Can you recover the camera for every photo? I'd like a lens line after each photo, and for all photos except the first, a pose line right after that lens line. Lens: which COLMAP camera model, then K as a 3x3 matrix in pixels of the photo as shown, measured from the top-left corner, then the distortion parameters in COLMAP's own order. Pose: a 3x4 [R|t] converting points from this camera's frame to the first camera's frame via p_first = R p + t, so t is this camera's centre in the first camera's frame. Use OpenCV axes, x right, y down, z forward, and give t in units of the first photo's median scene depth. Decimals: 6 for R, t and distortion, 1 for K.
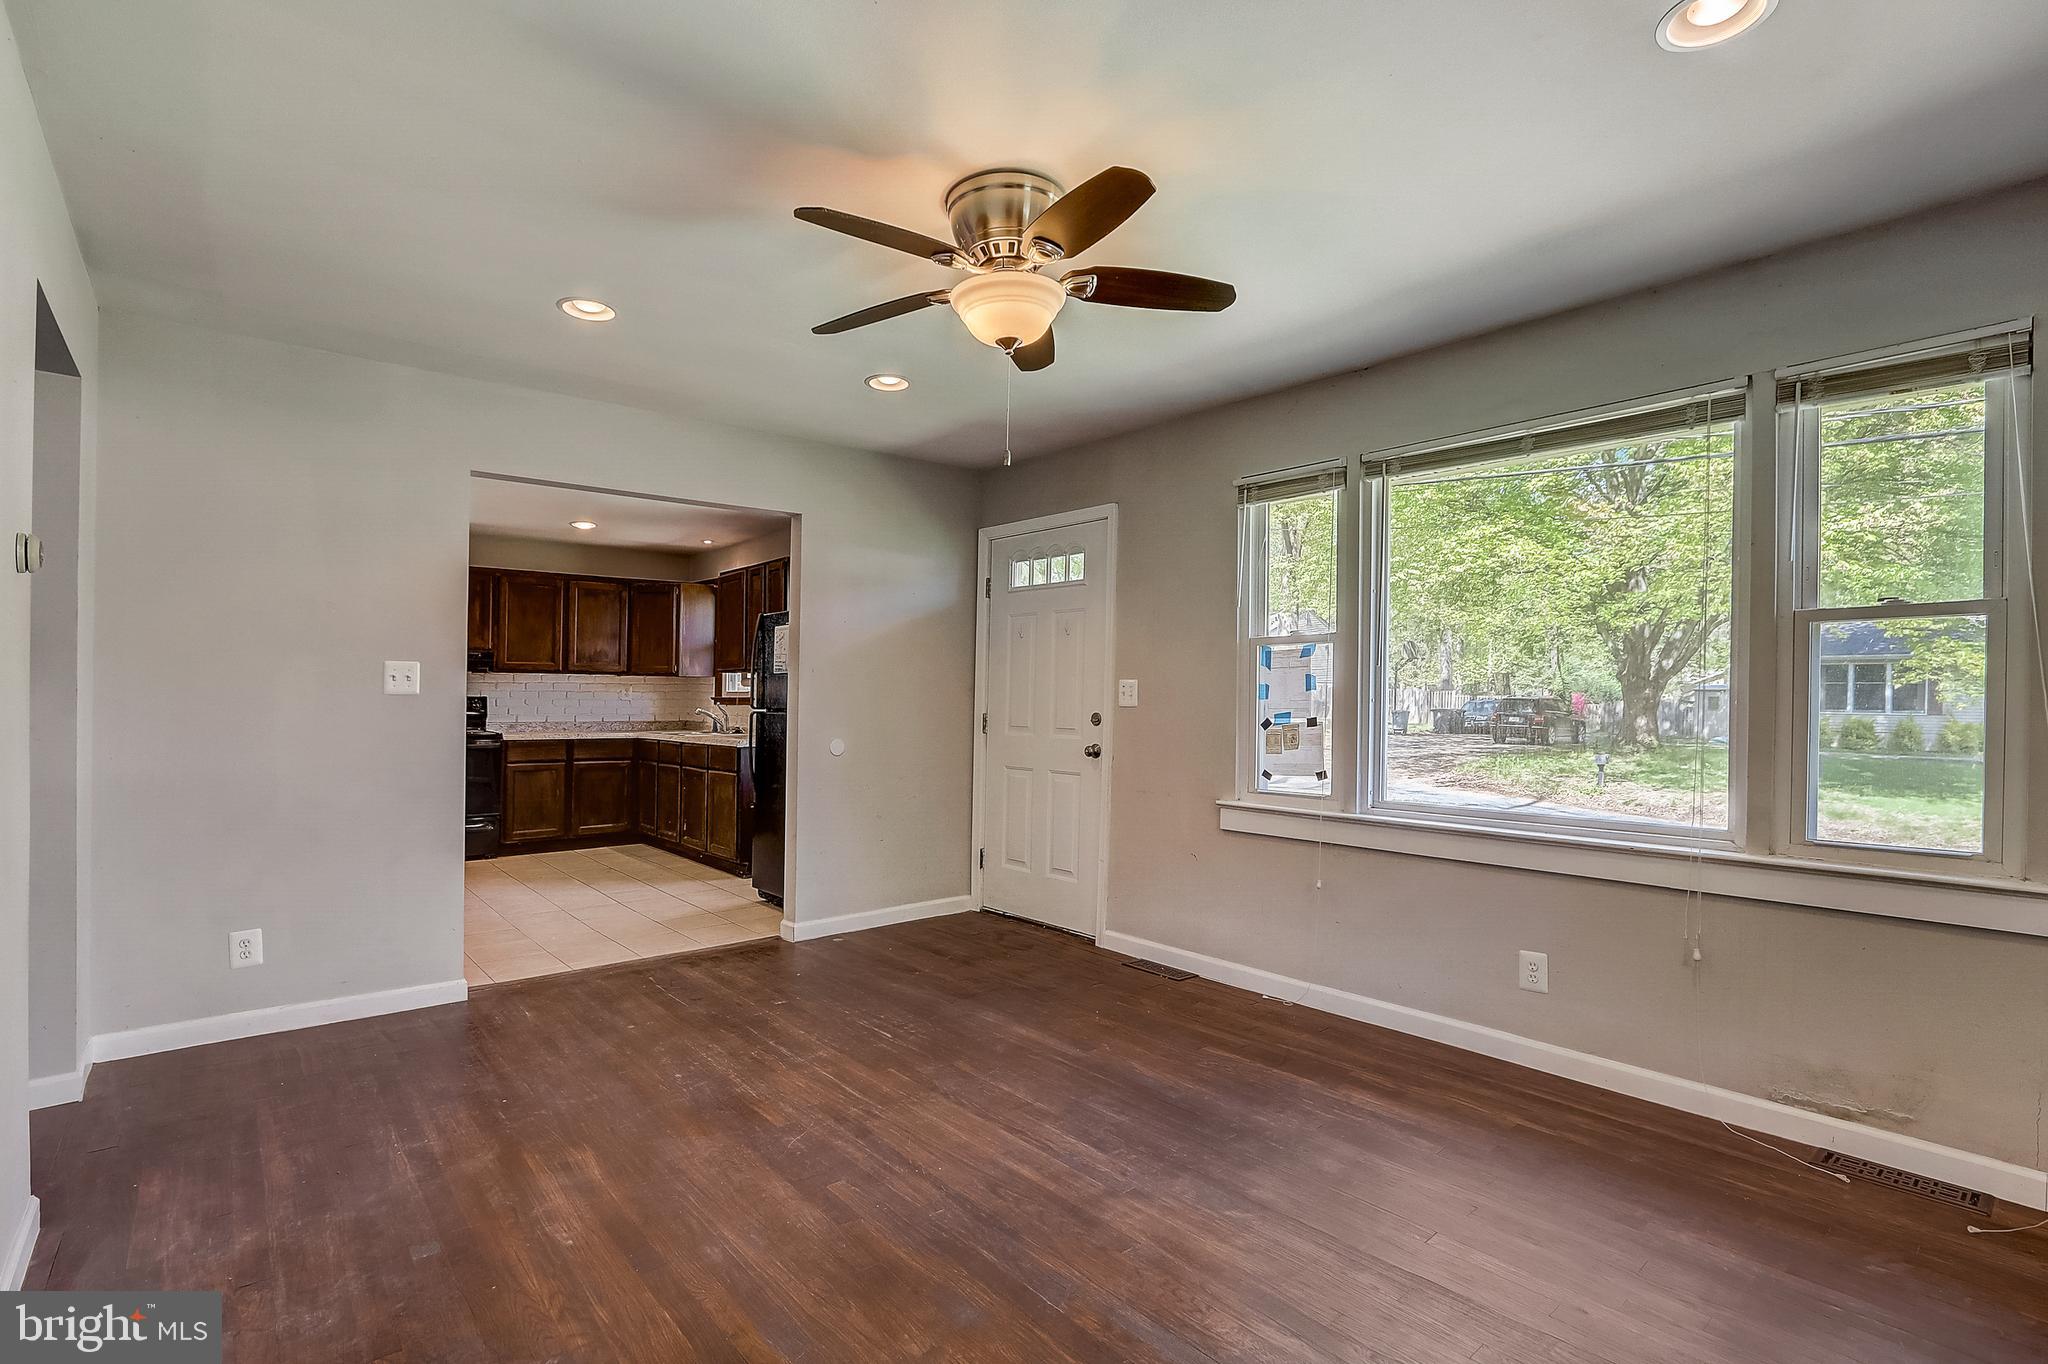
lens RADIAL K [[960.4, 0, 1070.8], [0, 960.4, 678.4], [0, 0, 1]] dist [-0.023546, 0.005833]
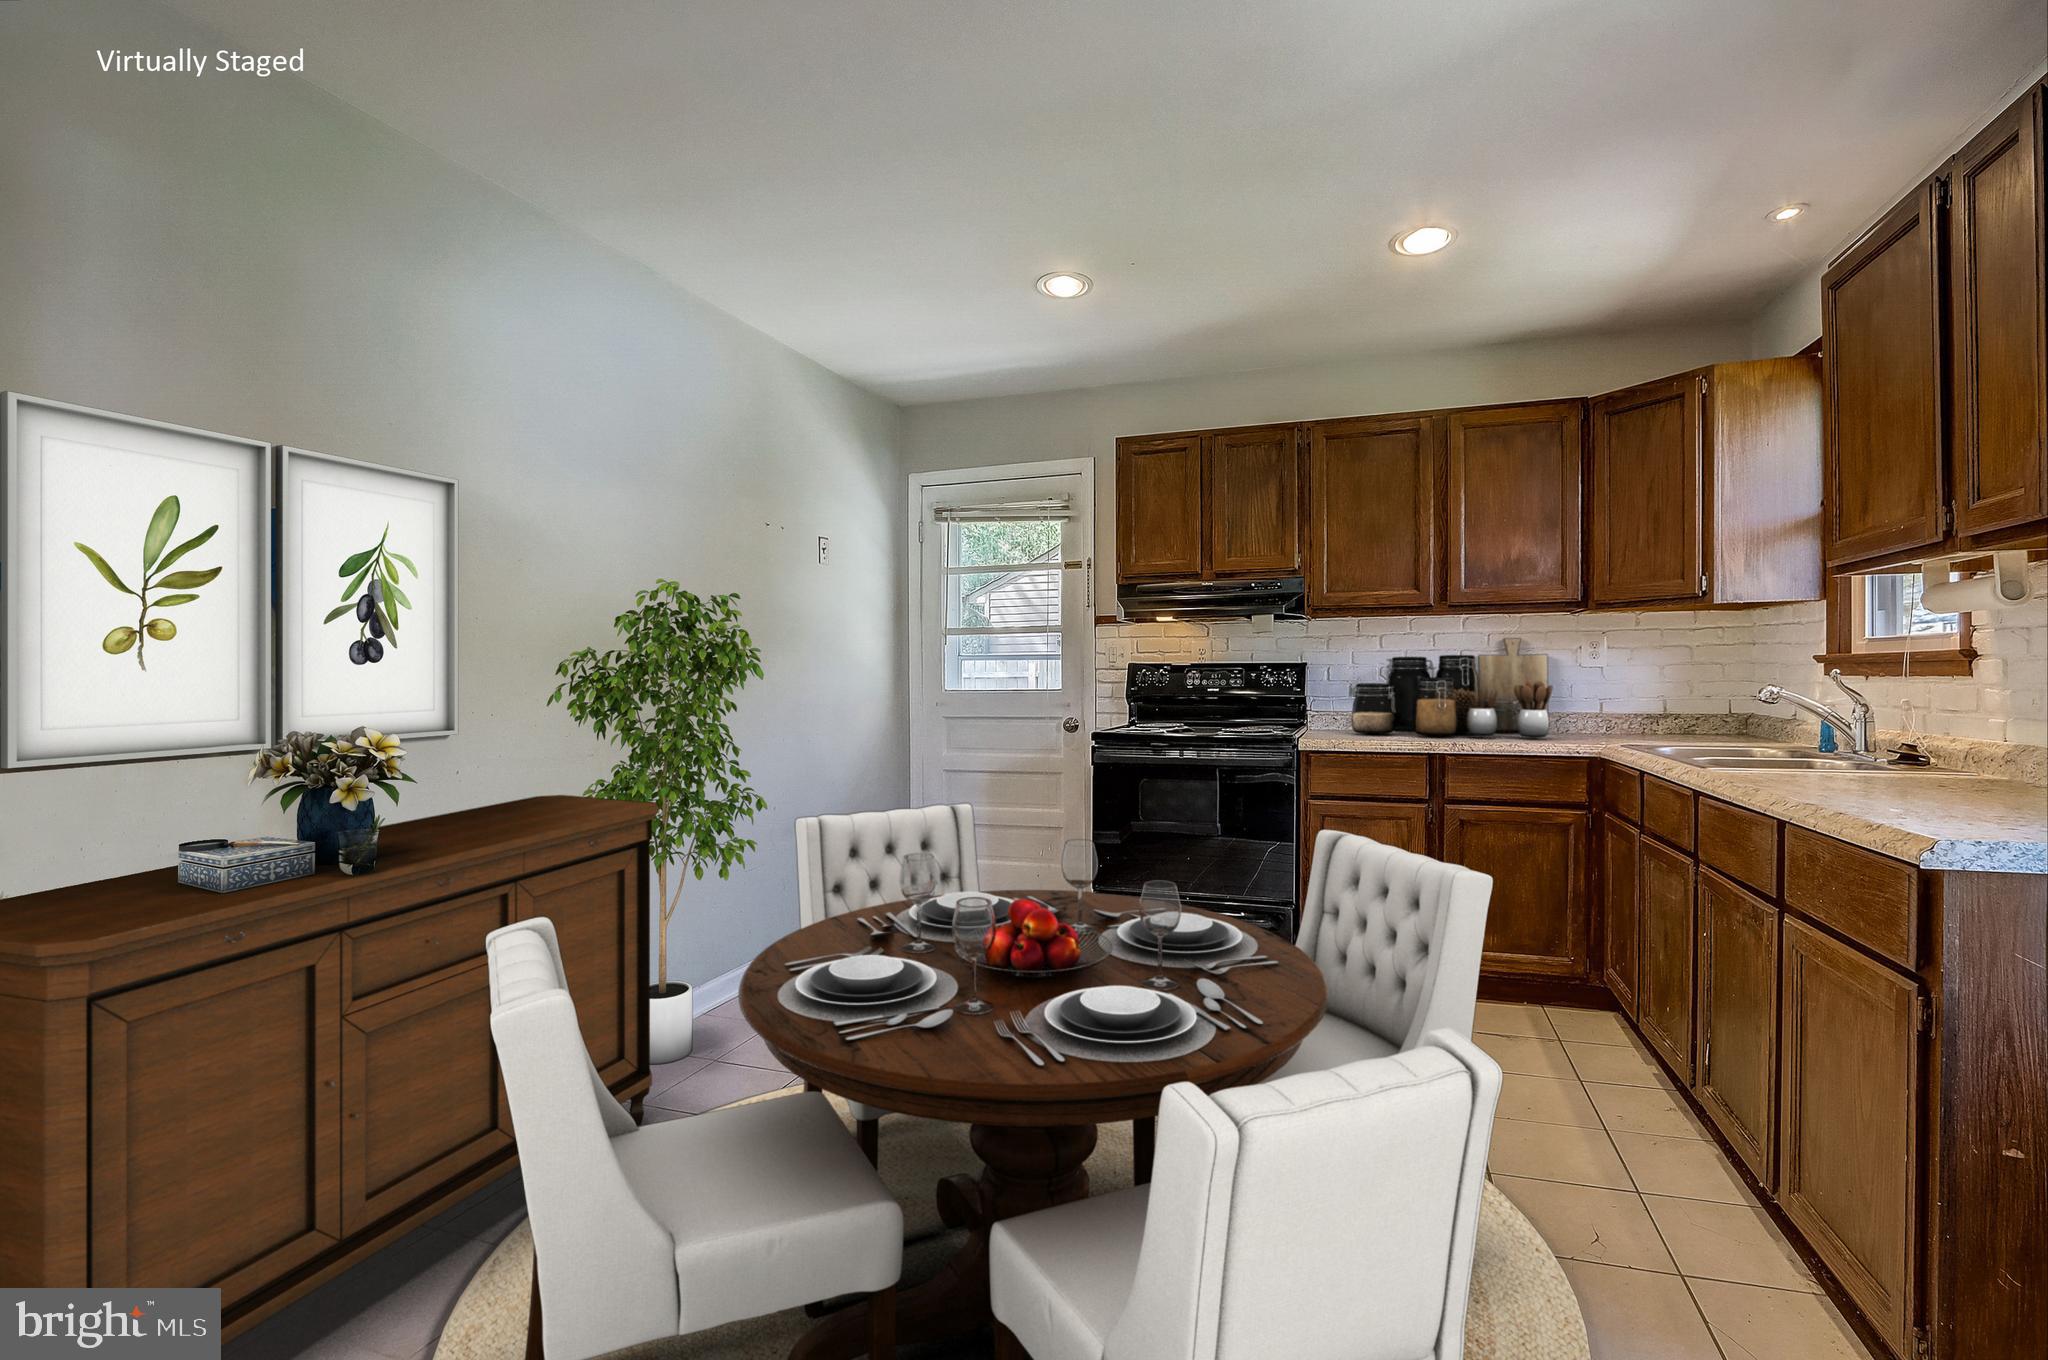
lens RADIAL K [[960.4, 0, 1034.2], [0, 960.4, 685.4], [0, 0, 1]] dist [-0.023546, 0.005833]
pose [[0.481357, 0.001870, -0.876523, -0.449314], [0.030857, 0.999342, 0.019078, 0.033584], [0.875981, -0.036230, 0.480982, 1.256207]]
